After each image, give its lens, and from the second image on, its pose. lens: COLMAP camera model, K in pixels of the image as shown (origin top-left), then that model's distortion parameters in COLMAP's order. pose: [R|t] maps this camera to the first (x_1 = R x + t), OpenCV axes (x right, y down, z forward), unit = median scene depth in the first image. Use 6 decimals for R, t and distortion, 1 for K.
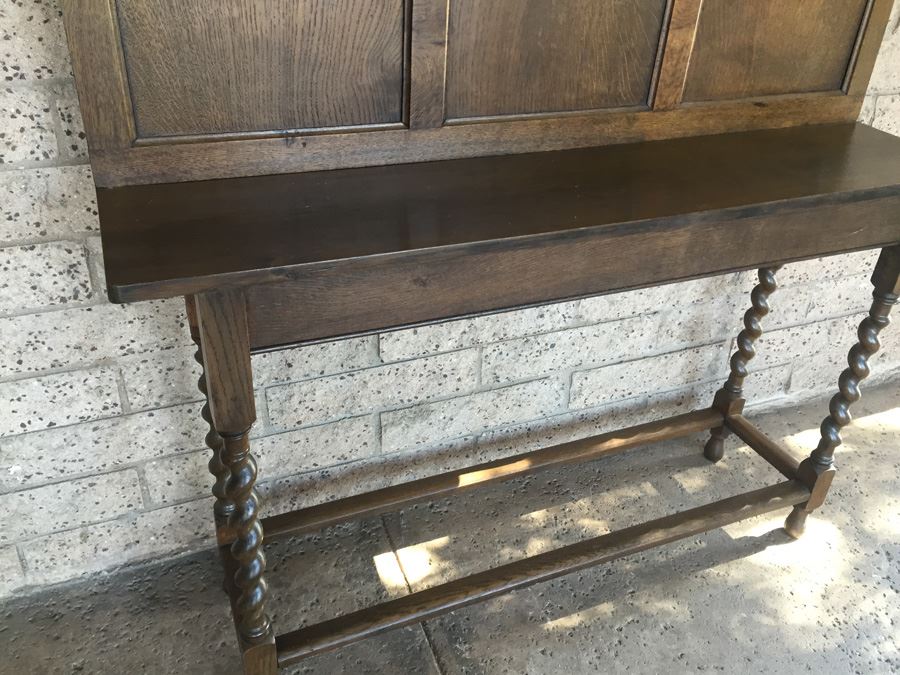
lens RADIAL K [[769.7, 0, 446.6], [0, 769.7, 338.6], [0, 0, 1]] dist [0.095438, -0.137427]
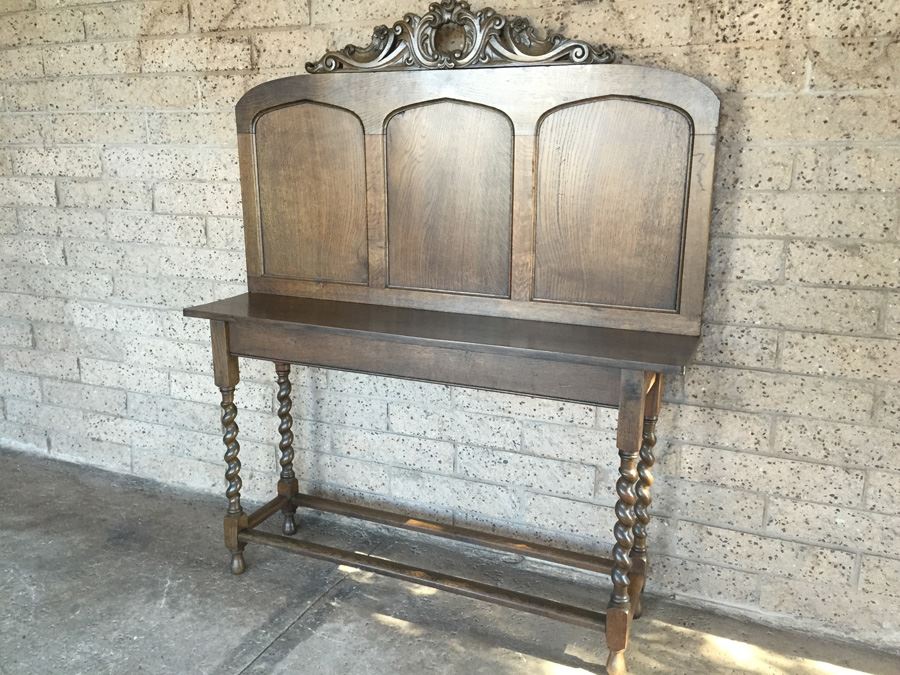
lens RADIAL K [[769.7, 0, 446.6], [0, 769.7, 338.6], [0, 0, 1]] dist [0.095438, -0.137427]
pose [[0.688335, 0.135497, -0.712625, 1.330730], [-0.353020, 0.920788, -0.165910, 0.094962], [0.633697, 0.365773, 0.681644, -0.147885]]
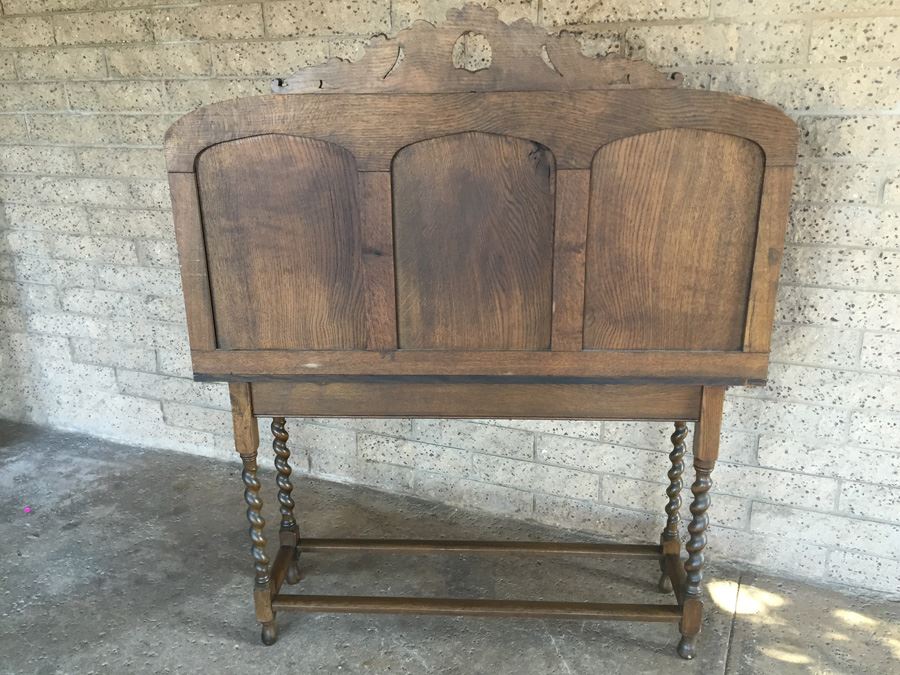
lens RADIAL K [[769.7, 0, 446.6], [0, 769.7, 338.6], [0, 0, 1]] dist [0.095438, -0.137427]
pose [[0.707528, 0.184943, -0.682056, 0.559245], [-0.320752, 0.944049, -0.076748, 0.128858], [0.629700, 0.273072, 0.727262, -0.661798]]
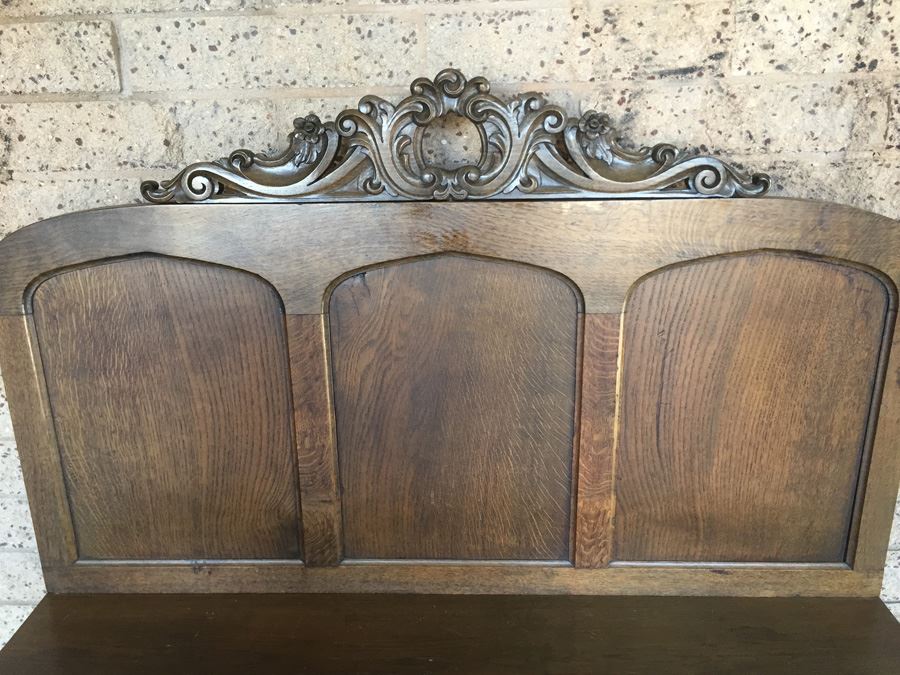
lens RADIAL K [[769.7, 0, 446.6], [0, 769.7, 338.6], [0, 0, 1]] dist [0.095438, -0.137427]
pose [[0.906968, 0.069351, -0.415452, 0.502832], [-0.167106, 0.964650, -0.203780, -0.345127], [0.386633, 0.254246, 0.886495, 0.014054]]
